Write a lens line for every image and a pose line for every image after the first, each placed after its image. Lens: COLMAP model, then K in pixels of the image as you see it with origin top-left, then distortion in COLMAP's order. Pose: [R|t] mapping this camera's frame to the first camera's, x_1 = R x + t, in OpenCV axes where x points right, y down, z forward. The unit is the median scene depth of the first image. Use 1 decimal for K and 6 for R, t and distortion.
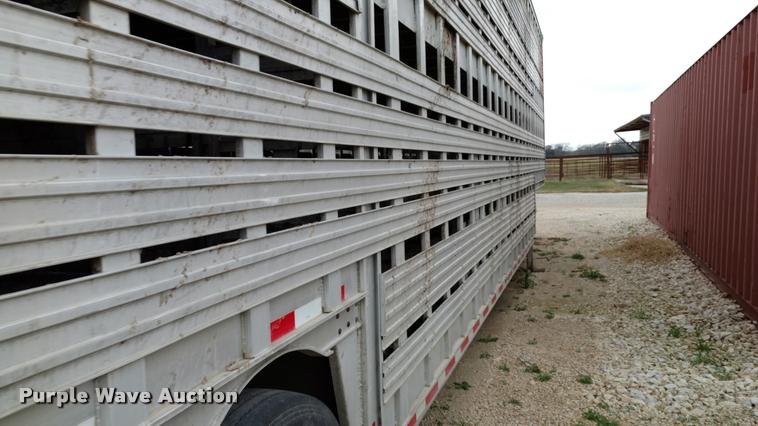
lens RADIAL K [[602.7, 0, 351.6], [0, 602.7, 171.3], [0, 0, 1]] dist [0.034861, 0.000128]
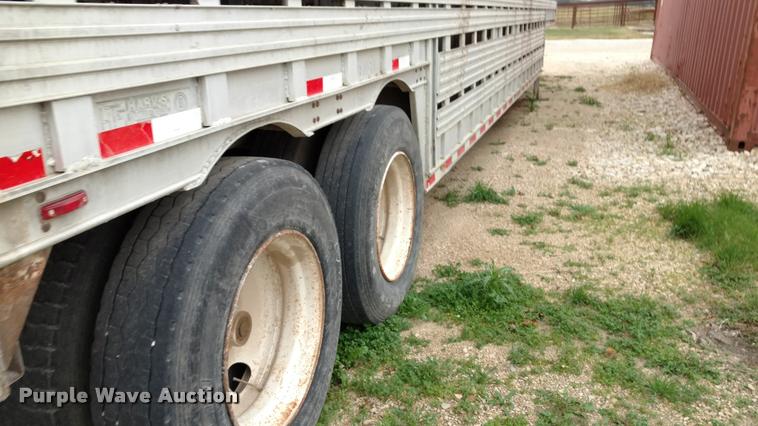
lens RADIAL K [[605.0, 0, 354.3], [0, 605.0, 169.2], [0, 0, 1]] dist [0.080615, -0.162301]
pose [[0.999958, -0.006712, -0.006277, -0.074029], [0.007986, 0.972636, 0.232197, 0.046653], [0.004547, -0.232237, 0.972649, -0.271178]]
